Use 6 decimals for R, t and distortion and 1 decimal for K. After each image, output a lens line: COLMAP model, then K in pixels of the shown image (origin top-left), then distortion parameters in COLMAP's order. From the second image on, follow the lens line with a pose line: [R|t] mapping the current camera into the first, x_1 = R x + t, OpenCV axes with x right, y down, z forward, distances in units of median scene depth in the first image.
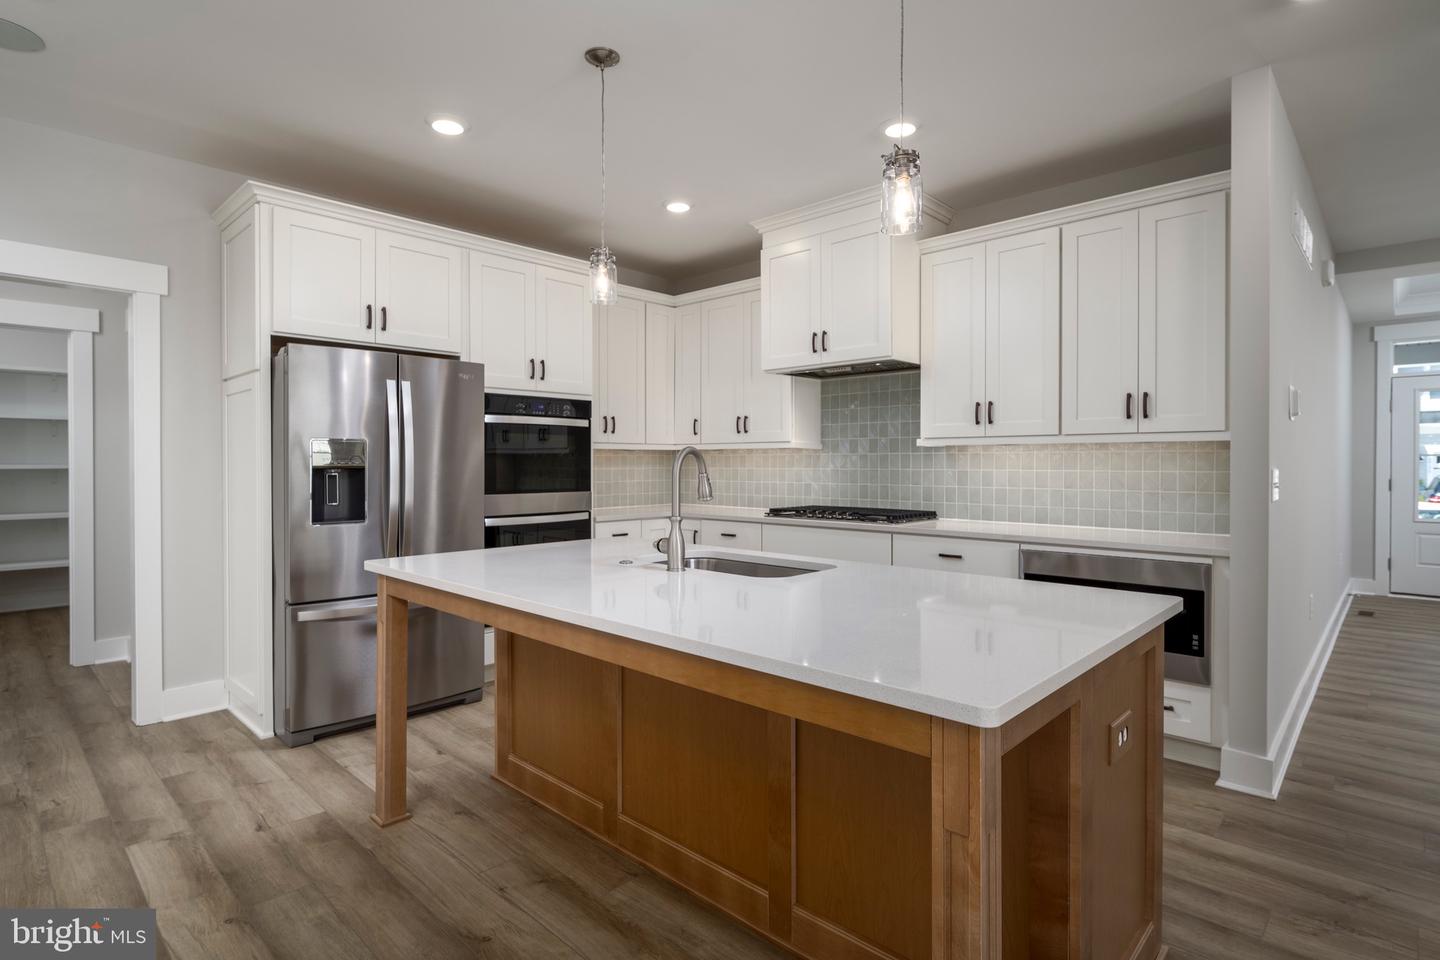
lens RADIAL K [[740.3, 0, 717.5], [0, 740.3, 470.4], [0, 0, 1]] dist [-0.012121, -0.000406]
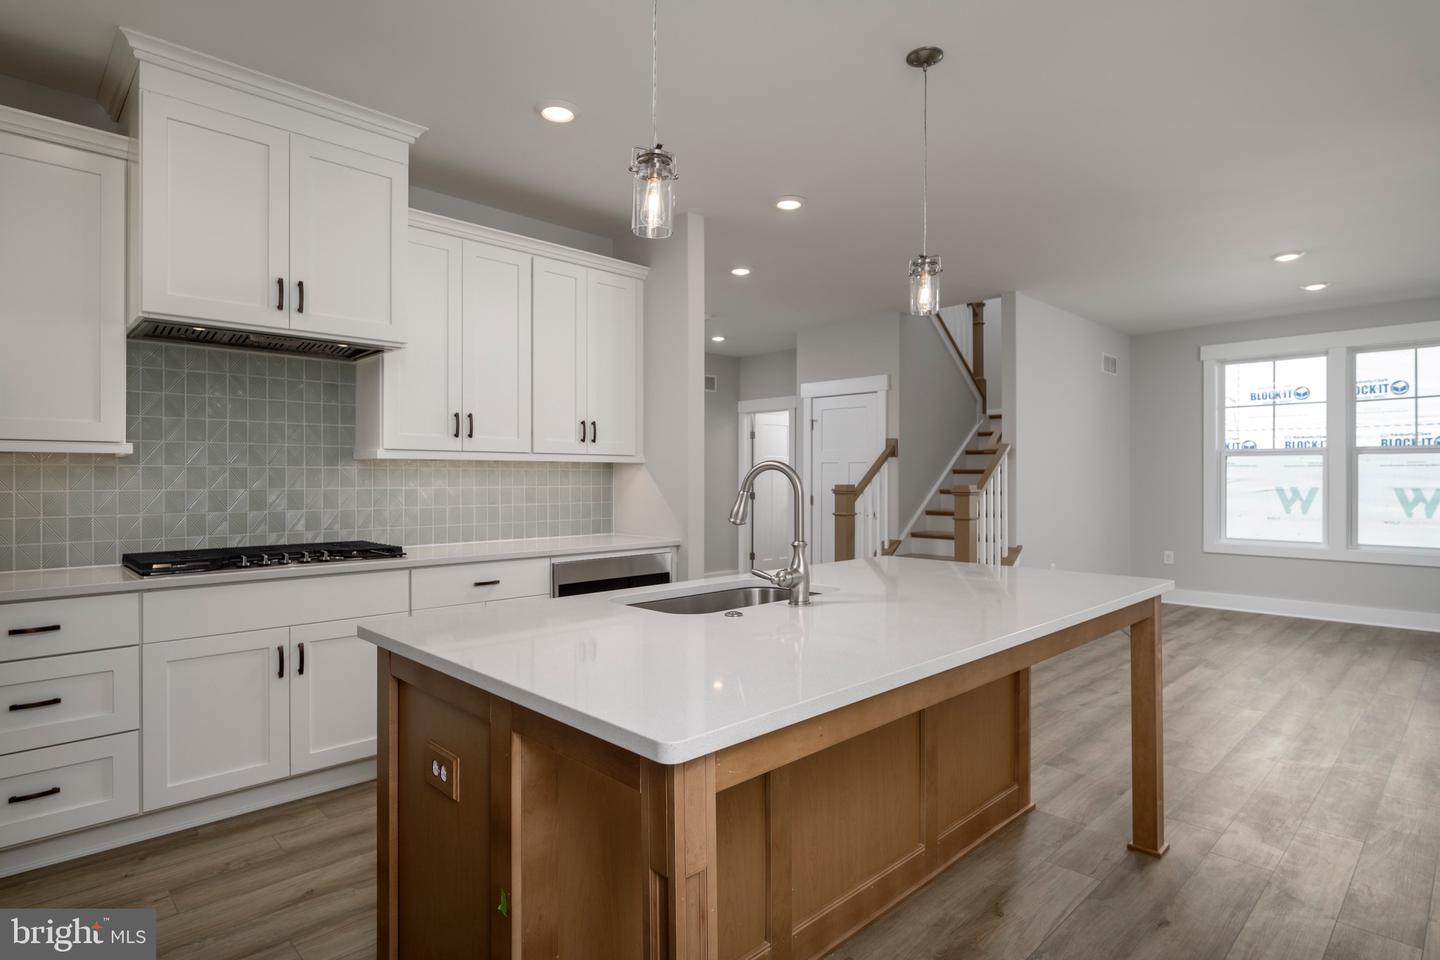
lens RADIAL K [[740.3, 0, 719.0], [0, 740.3, 484.0], [0, 0, 1]] dist [-0.012121, -0.000406]
pose [[0.039629, -0.004645, 0.999204, -0.469009], [0.009888, 0.999942, 0.004256, -0.004720], [-0.999166, 0.009712, 0.039672, 0.555022]]
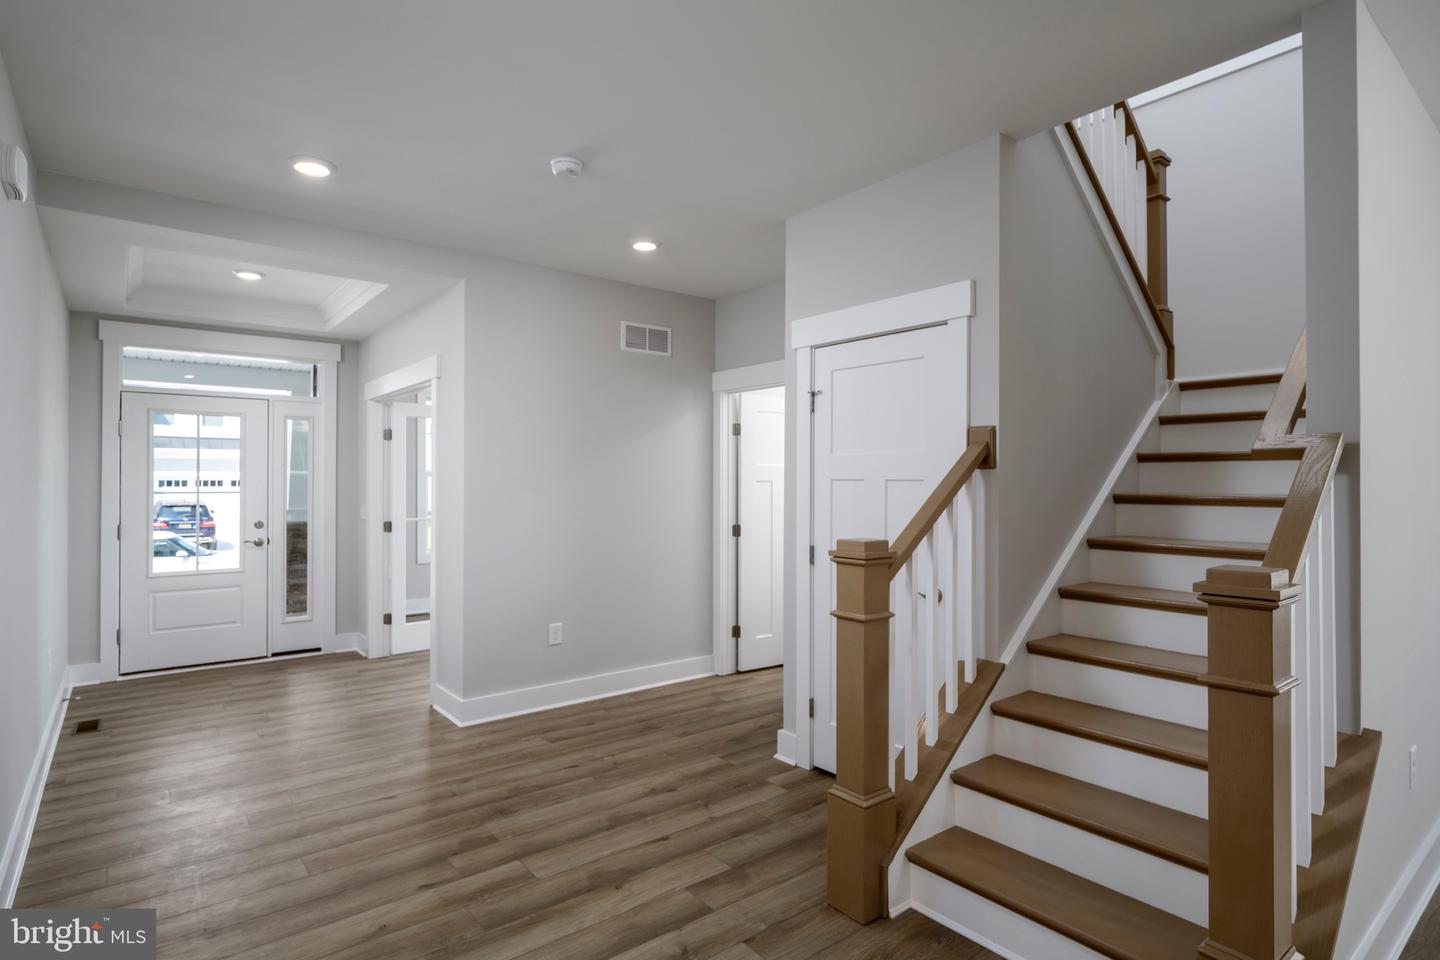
lens RADIAL K [[740.3, 0, 720.1], [0, 740.3, 478.3], [0, 0, 1]] dist [-0.012121, -0.000406]
pose [[0.137210, 0.007839, 0.990511, 0.362758], [0.007813, 0.999929, -0.008996, -0.037450], [-0.990511, 0.008973, 0.137139, 0.403800]]
